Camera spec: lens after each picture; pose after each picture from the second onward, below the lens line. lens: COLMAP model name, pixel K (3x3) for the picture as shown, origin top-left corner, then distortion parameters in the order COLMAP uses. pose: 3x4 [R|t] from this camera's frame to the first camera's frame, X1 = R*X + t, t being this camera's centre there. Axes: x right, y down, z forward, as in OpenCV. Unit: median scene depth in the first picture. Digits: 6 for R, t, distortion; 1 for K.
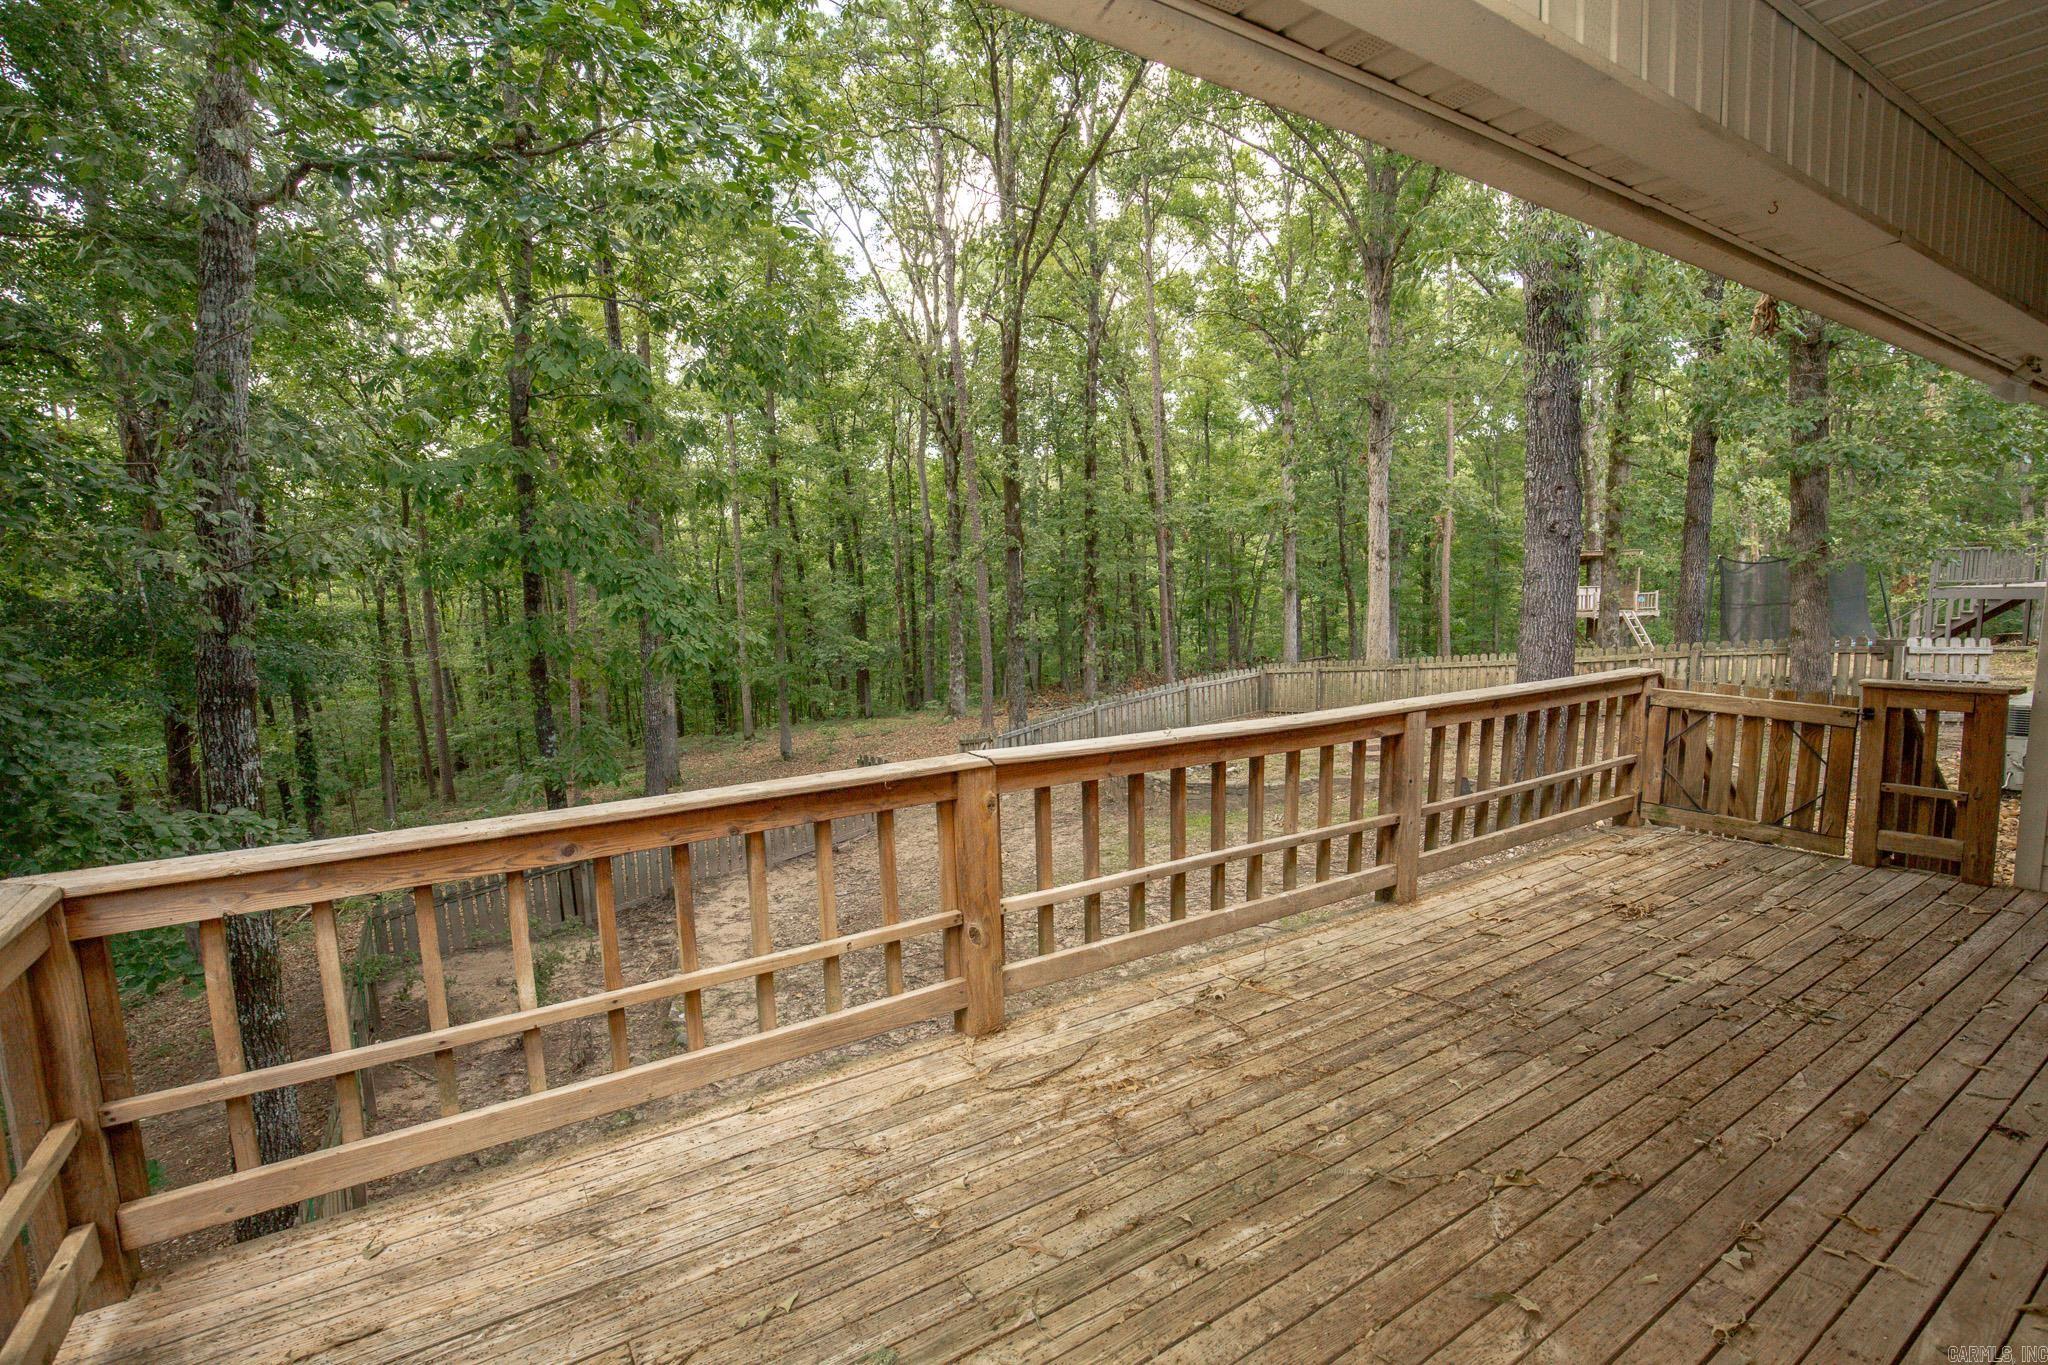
lens RADIAL K [[946.4, 0, 1012.6], [0, 946.4, 696.0], [0, 0, 1]] dist [-0.029009, 0.004216]
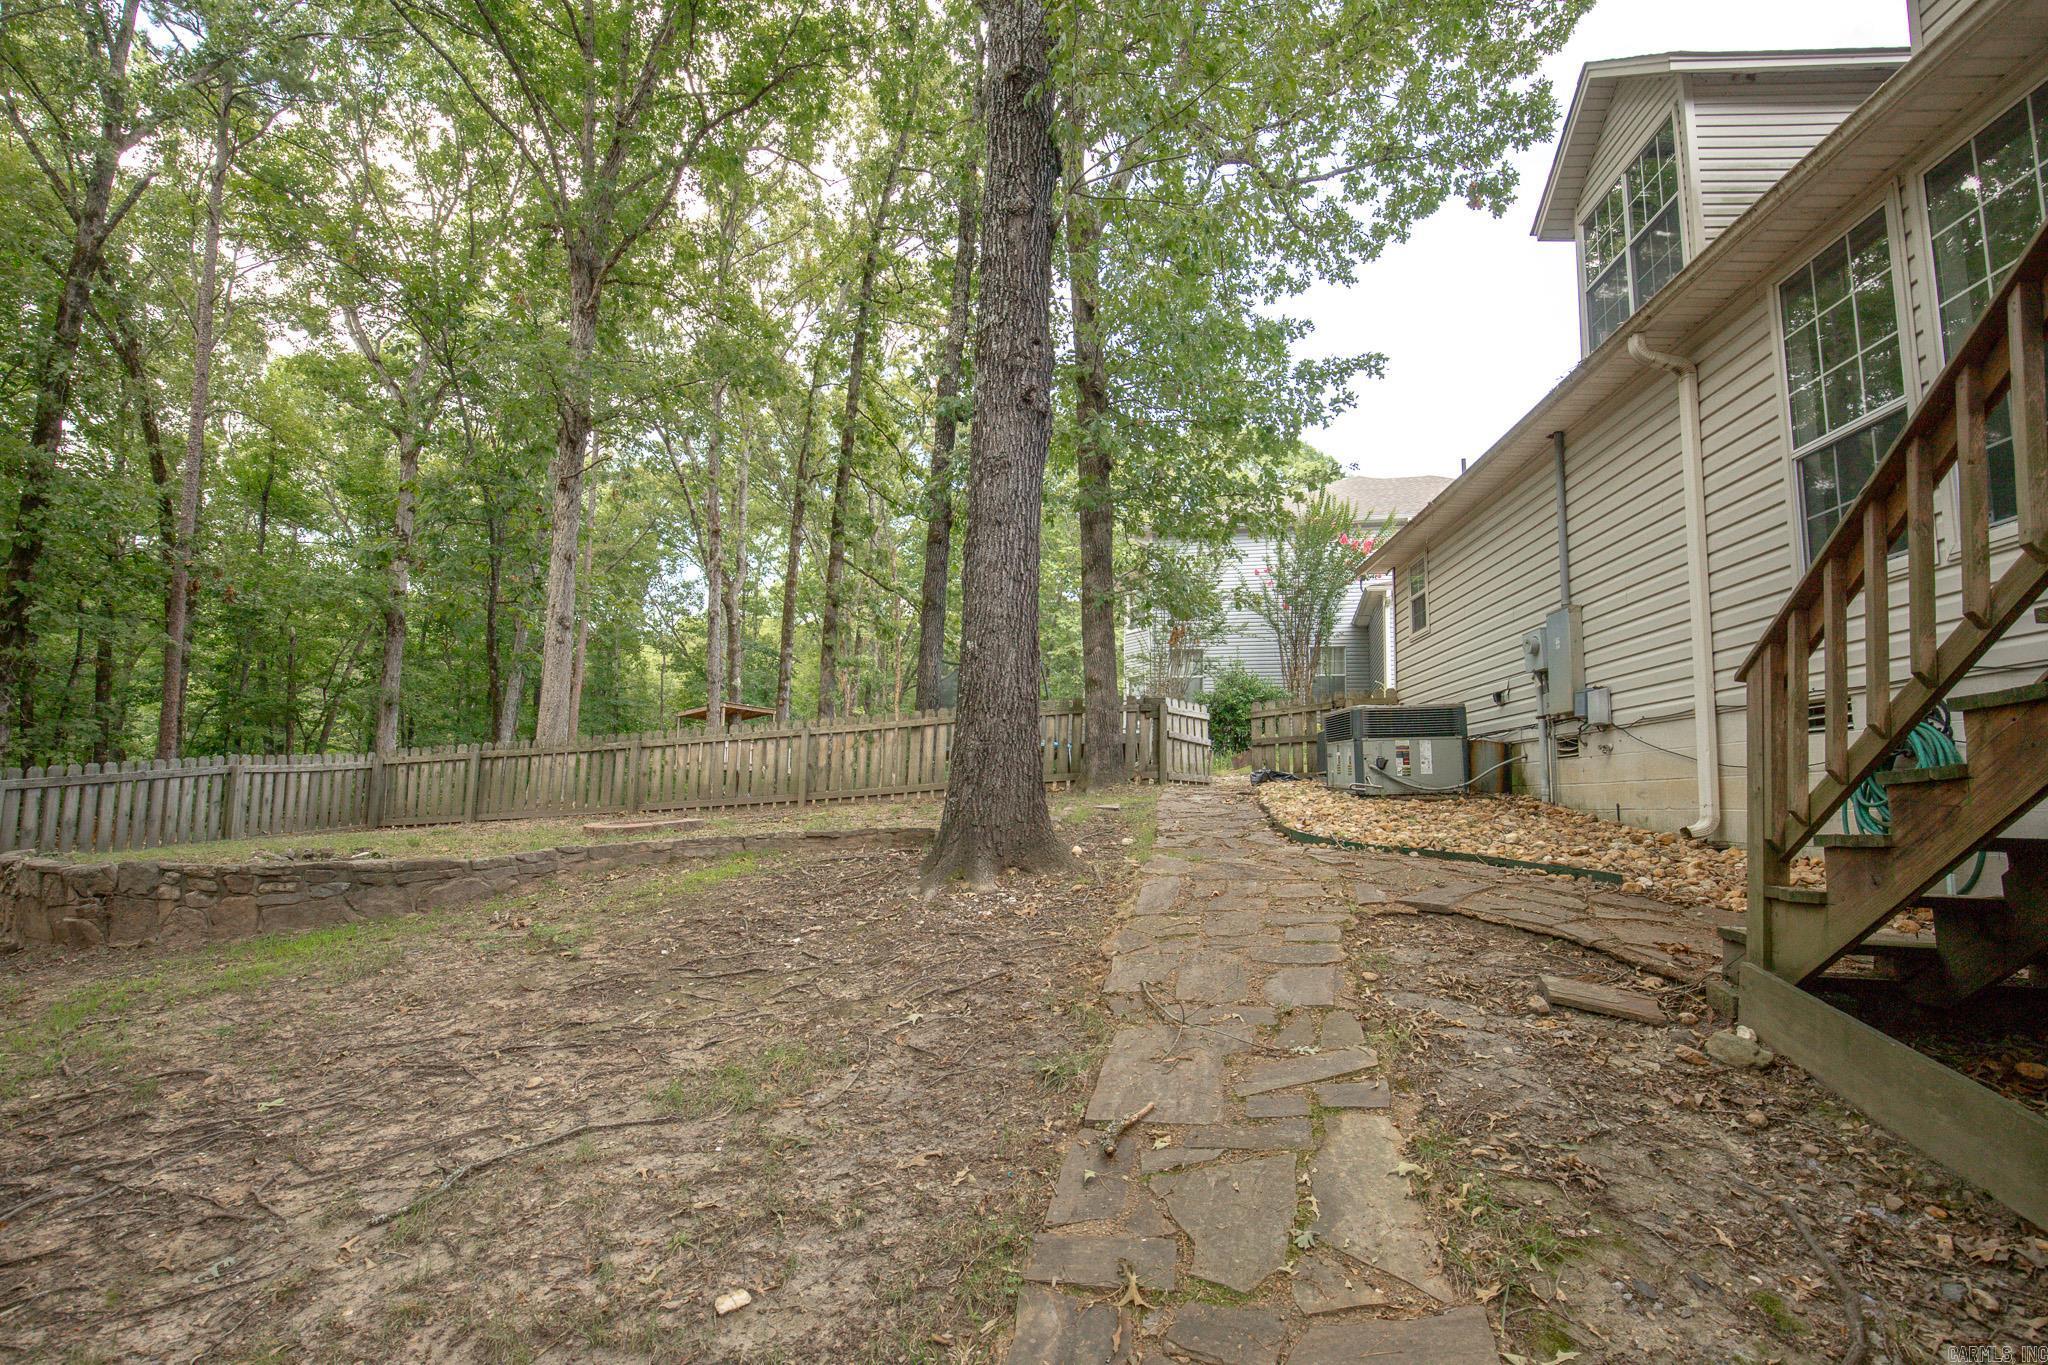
lens RADIAL K [[946.4, 0, 1012.4], [0, 946.4, 692.5], [0, 0, 1]] dist [-0.029009, 0.004216]
pose [[0.611075, 0.128882, 0.781010, 0.059285], [0.047744, 0.978859, -0.198887, 0.134021], [-0.790132, 0.158823, 0.592002, 0.536805]]
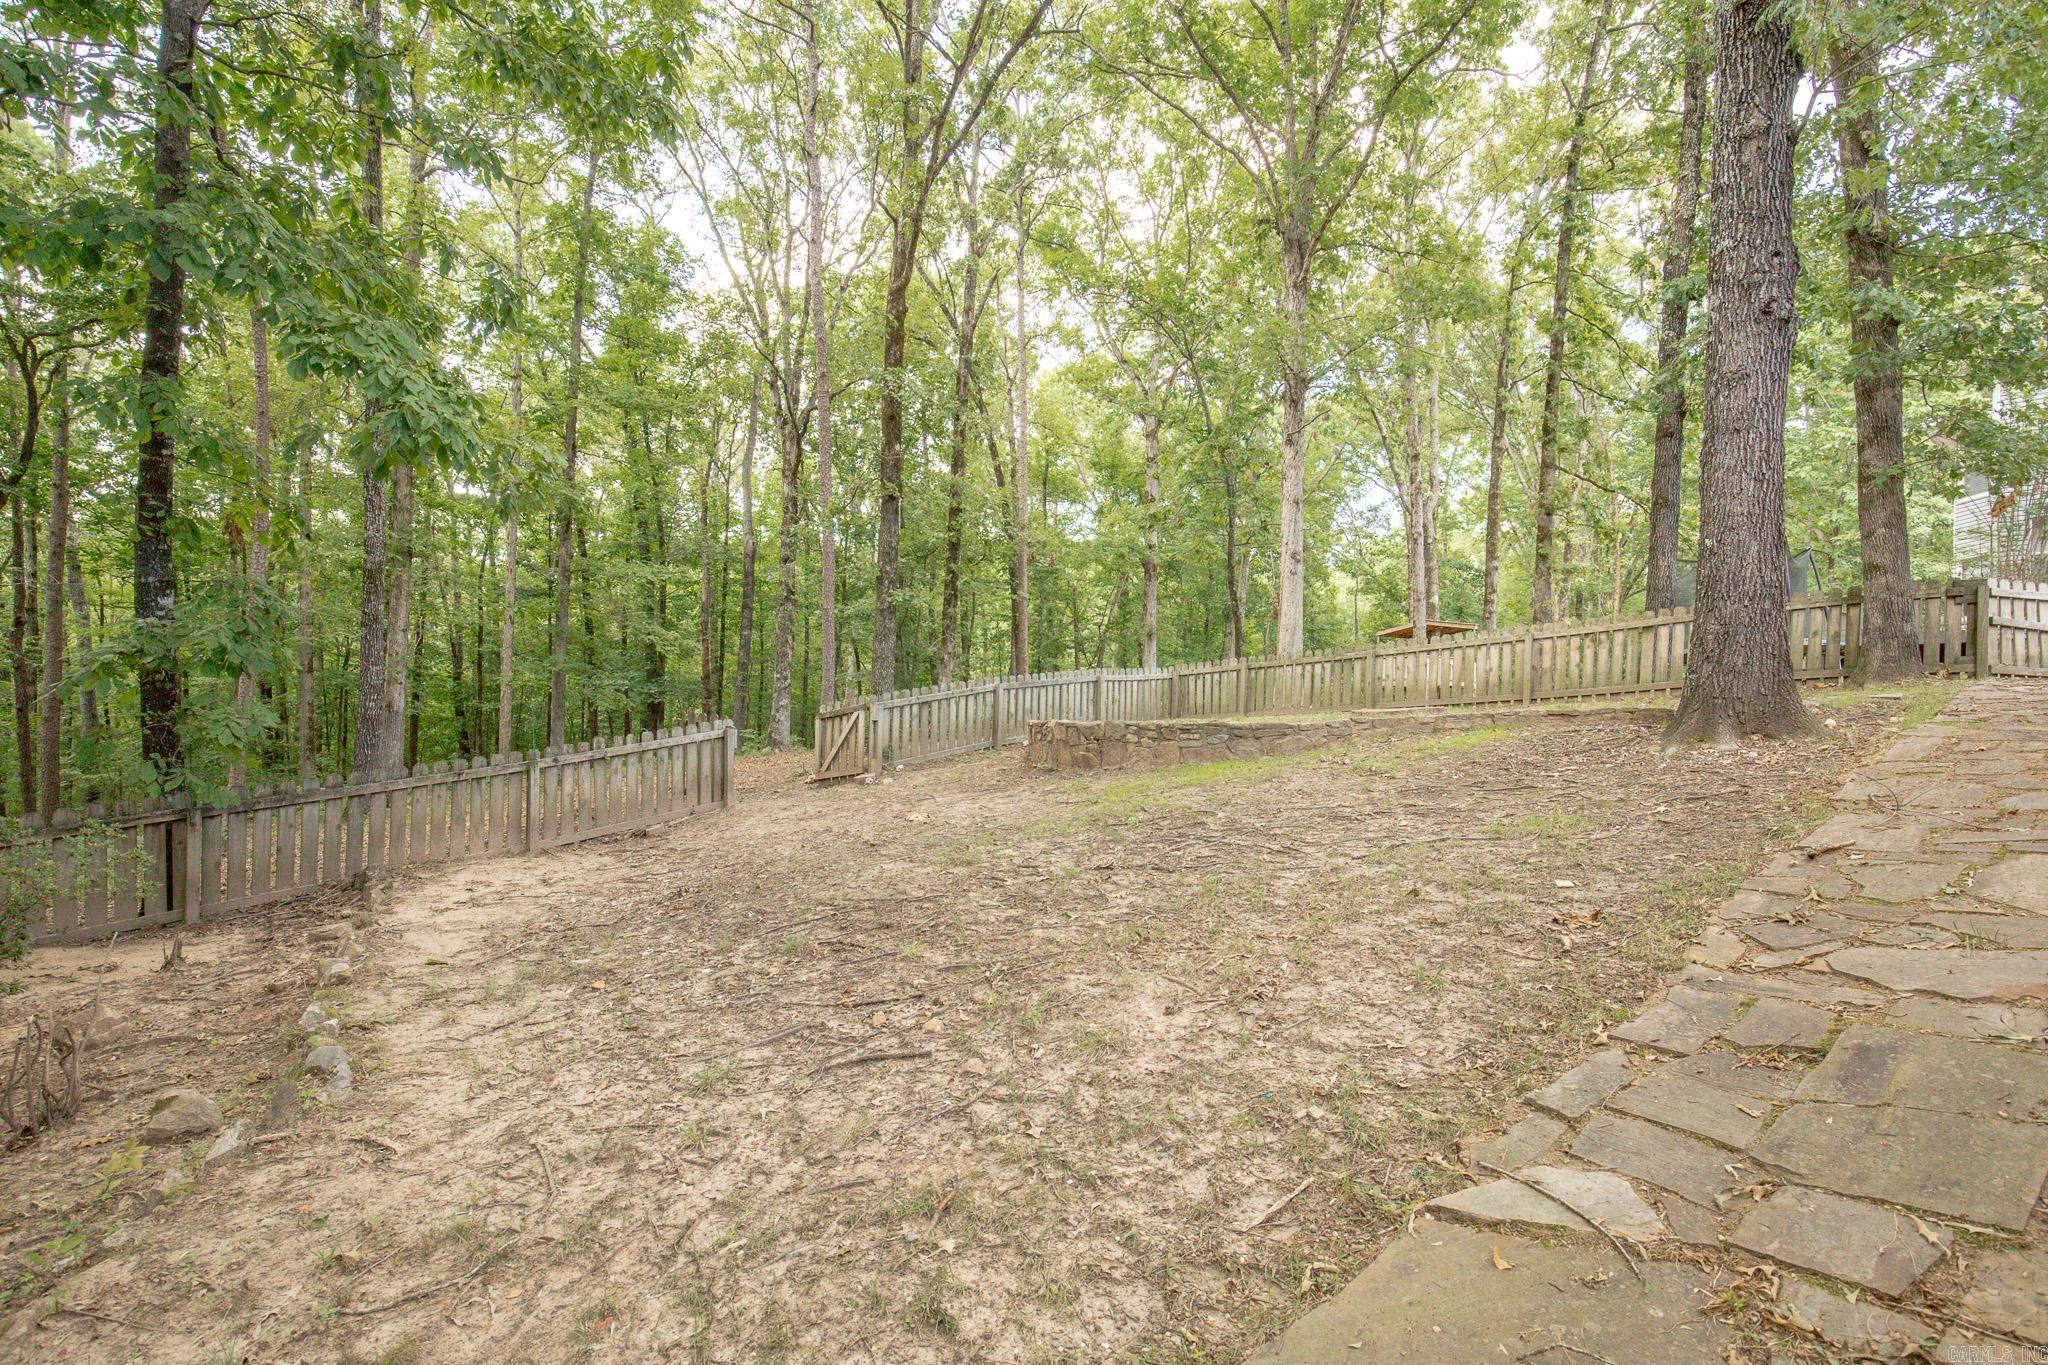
lens RADIAL K [[946.4, 0, 1011.4], [0, 946.4, 694.3], [0, 0, 1]] dist [-0.029009, 0.004216]
pose [[0.974472, 0.059414, 0.216503, -0.112377], [-0.033053, 0.991806, -0.123407, 0.189045], [-0.222061, 0.113101, 0.968451, 0.389474]]
